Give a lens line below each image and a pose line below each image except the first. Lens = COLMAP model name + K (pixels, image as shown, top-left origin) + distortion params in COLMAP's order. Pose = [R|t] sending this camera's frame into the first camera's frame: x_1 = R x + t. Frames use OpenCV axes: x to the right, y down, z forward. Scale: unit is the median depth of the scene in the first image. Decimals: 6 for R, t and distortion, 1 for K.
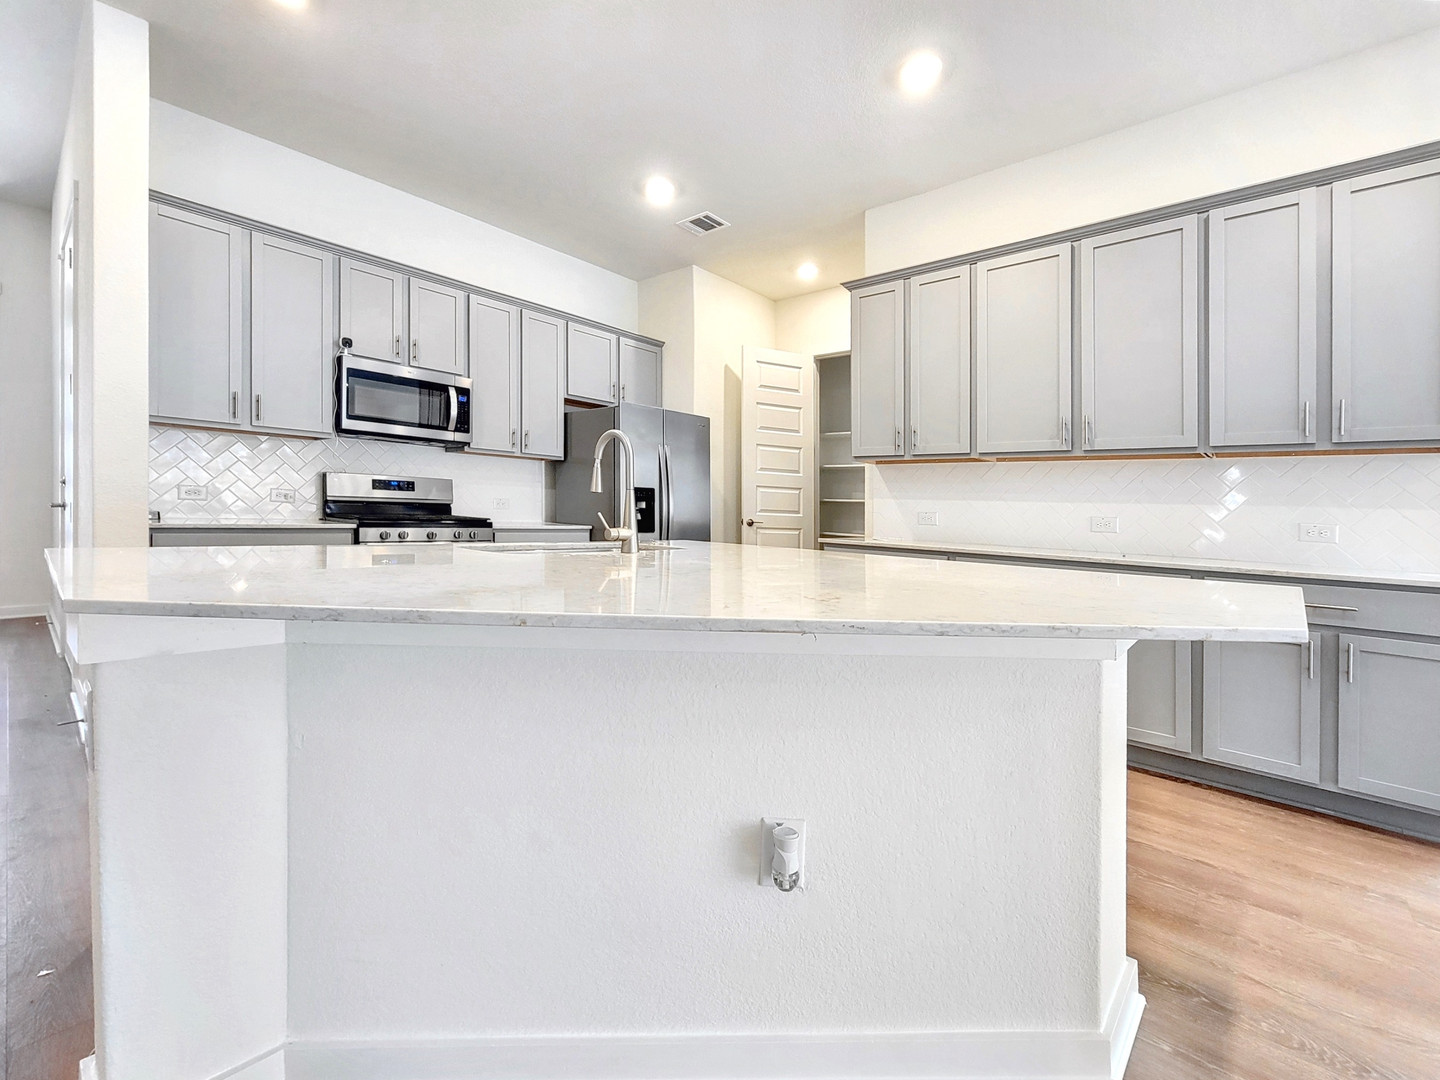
lens RADIAL K [[618.4, 0, 709.2], [0, 618.4, 546.6], [0, 0, 1]] dist [-0.000531, 0.001510]
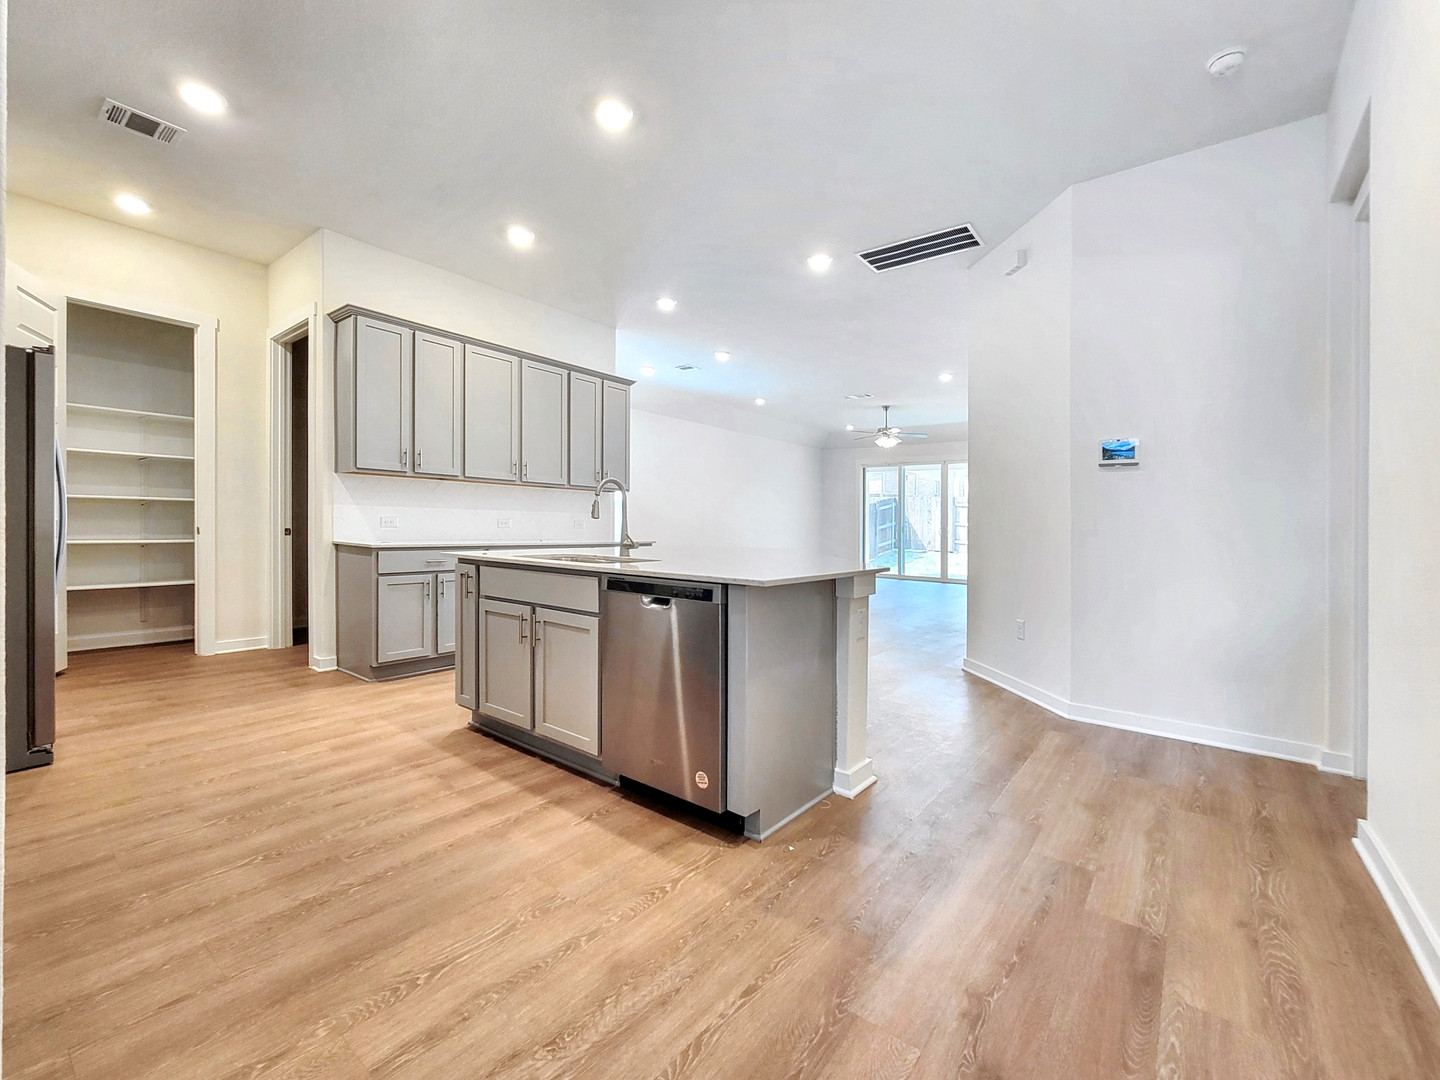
lens RADIAL K [[618.4, 0, 718.6], [0, 618.4, 532.9], [0, 0, 1]] dist [-0.000531, 0.001510]
pose [[-0.050200, -0.052892, 0.997338, -0.848565], [0.034817, 0.997897, 0.054674, -0.065330], [-0.998132, 0.037469, -0.048253, 0.406862]]
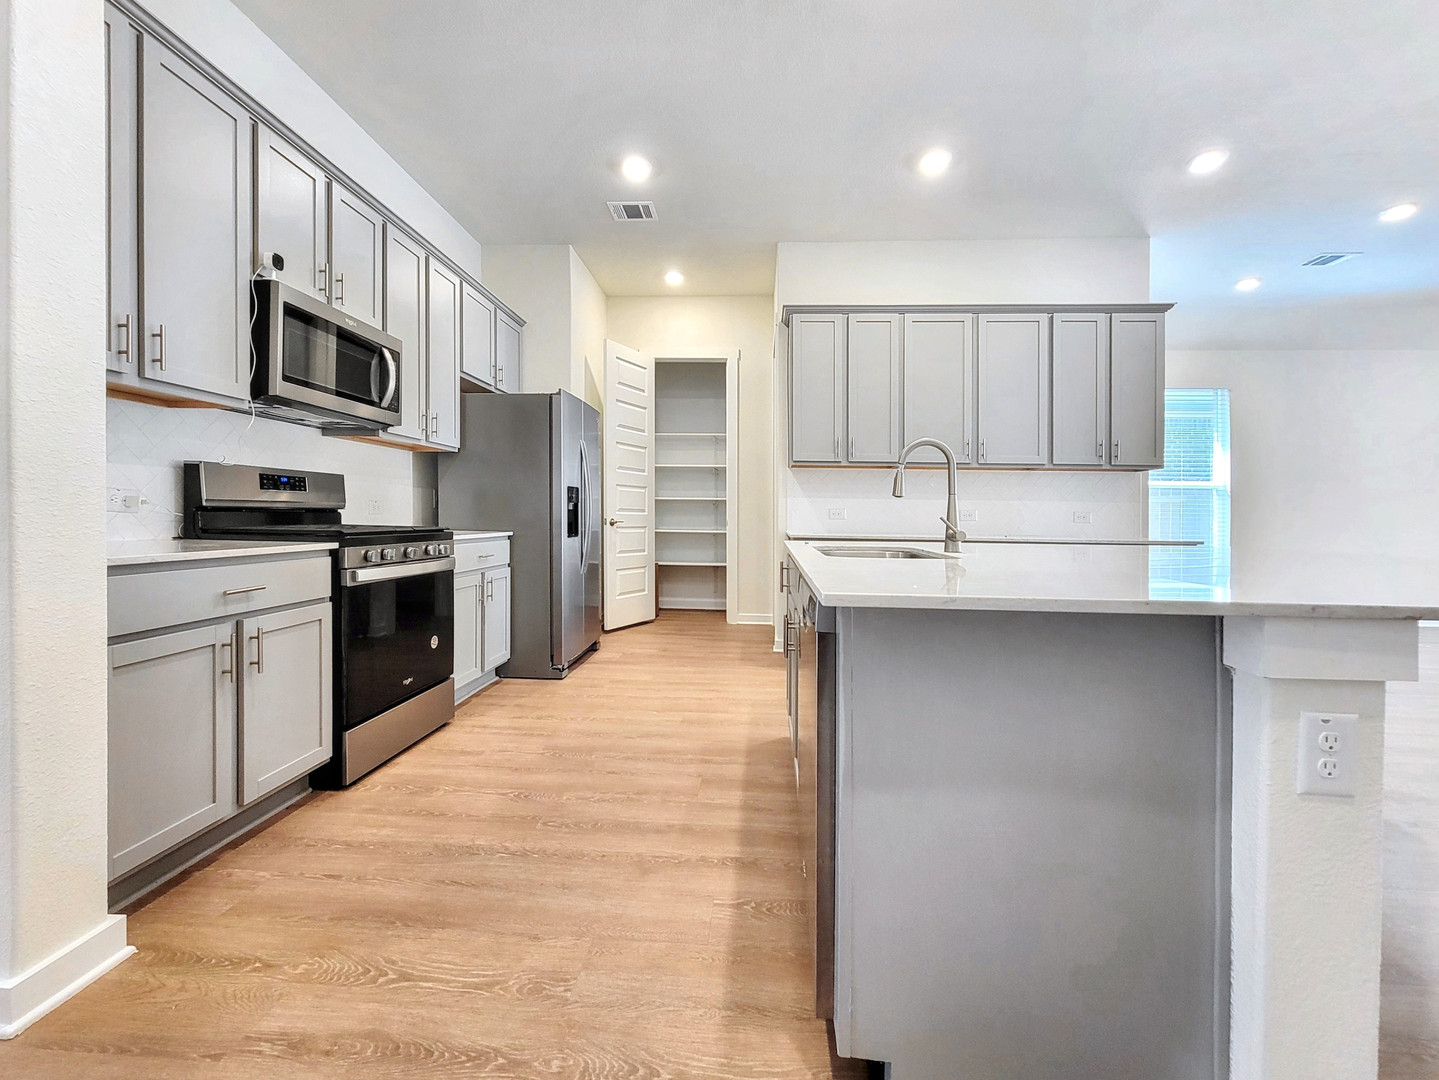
lens RADIAL K [[618.0, 0, 712.9], [0, 618.0, 530.9], [0, 0, 1]] dist [-0.000531, 0.001510]
pose [[0.793427, -0.039683, 0.607371, -0.548514], [0.048640, 0.998815, 0.001720, -0.026088], [-0.606719, 0.028178, 0.794417, 0.192685]]
